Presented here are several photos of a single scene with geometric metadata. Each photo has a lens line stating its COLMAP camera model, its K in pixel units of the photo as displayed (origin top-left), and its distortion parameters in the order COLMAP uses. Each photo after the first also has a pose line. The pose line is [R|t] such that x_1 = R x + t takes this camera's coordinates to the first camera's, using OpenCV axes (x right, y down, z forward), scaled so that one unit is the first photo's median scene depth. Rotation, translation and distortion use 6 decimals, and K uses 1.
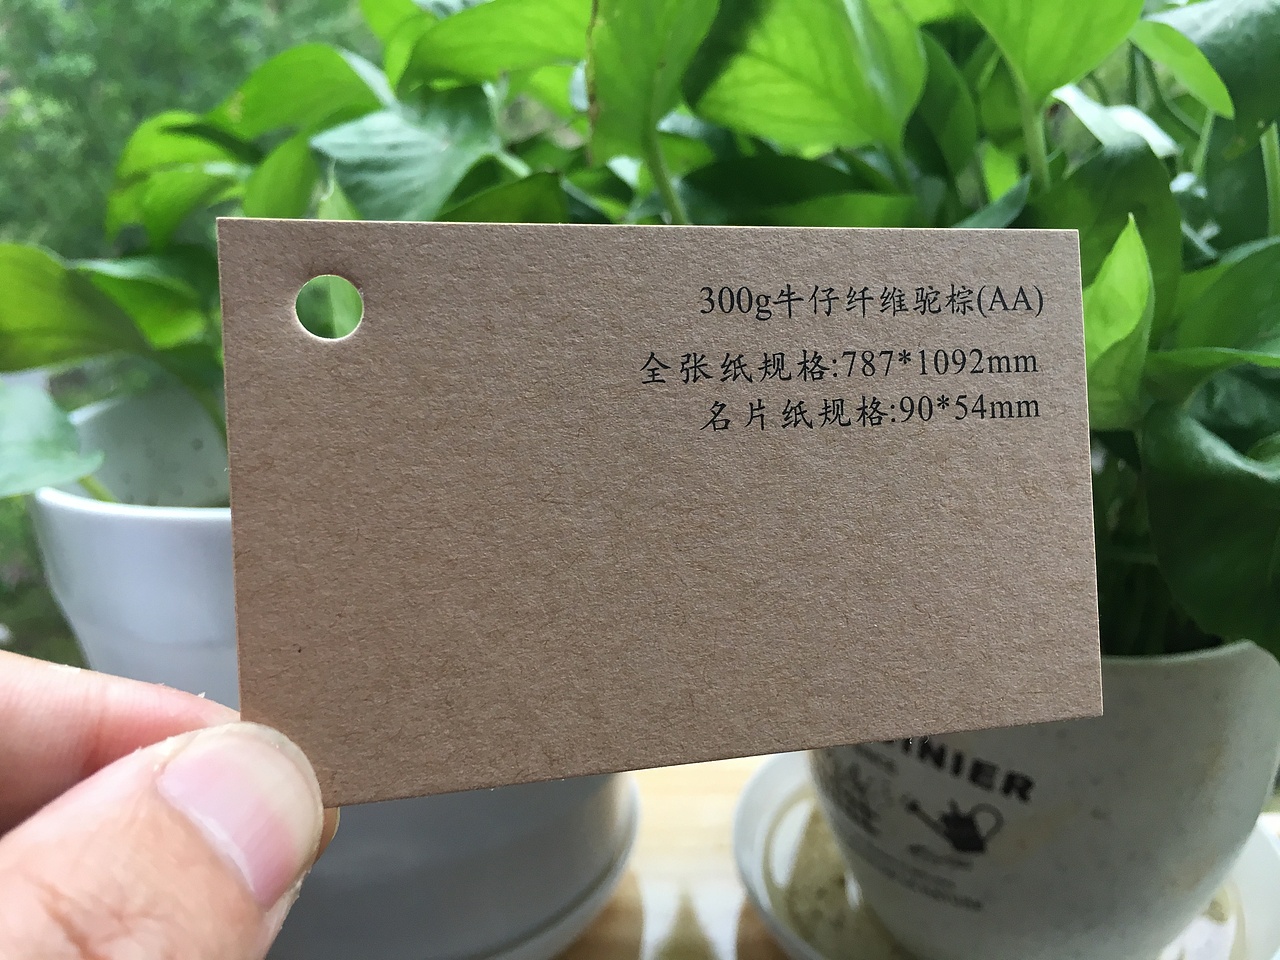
lens RADIAL K [[1222.0, 0, 633.9], [0, 1222.0, 475.7], [0, 0, 1]] dist [0.027627, -0.072499]
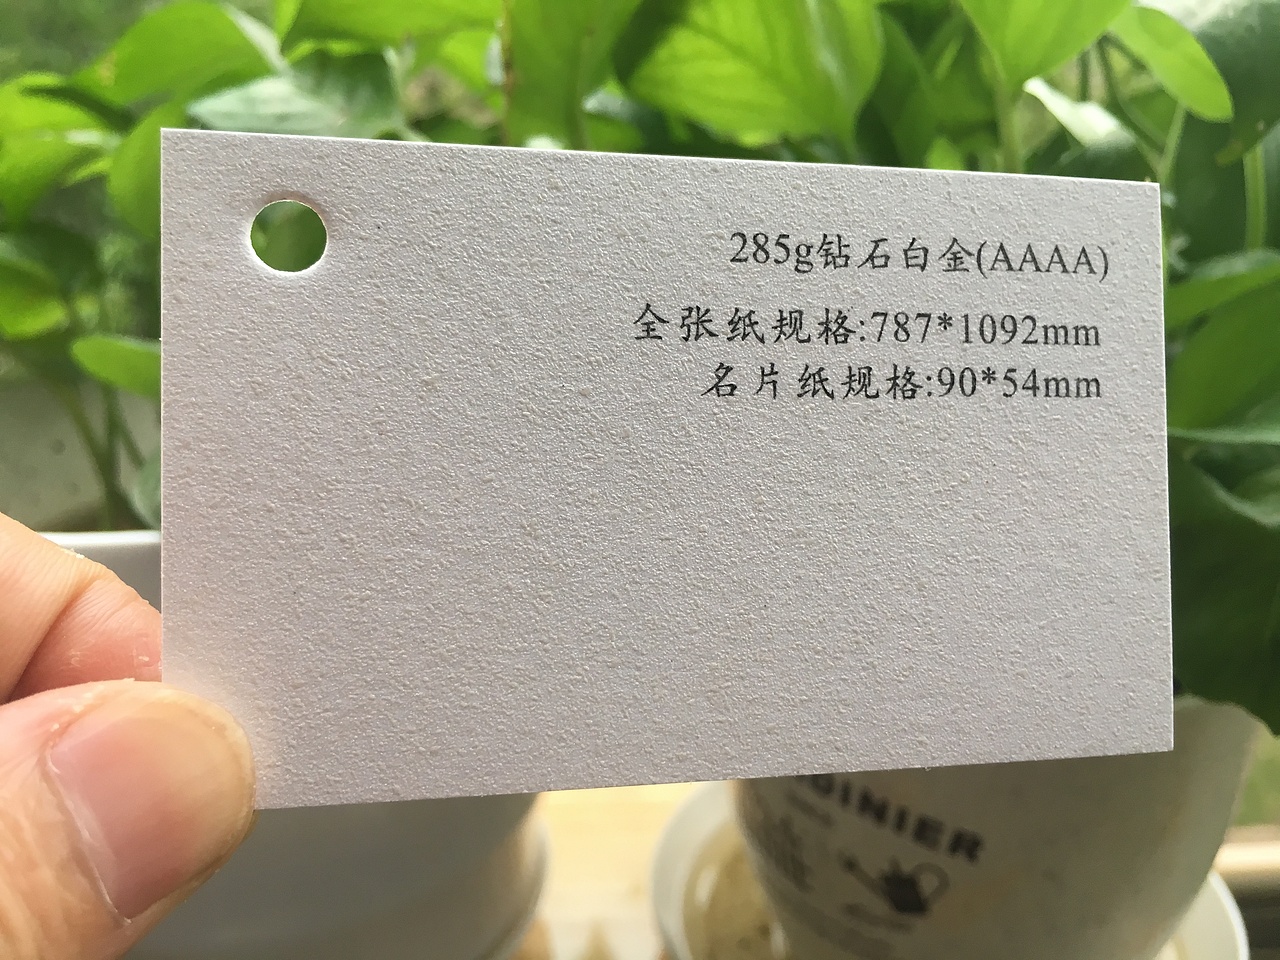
lens RADIAL K [[1222.0, 0, 648.1], [0, 1222.0, 478.4], [0, 0, 1]] dist [0.027627, -0.072499]
pose [[0.996658, 0.016242, 0.080060, 0.000100], [-0.016716, 0.999846, 0.005255, -0.019488], [-0.079962, -0.006576, 0.996776, 0.105182]]
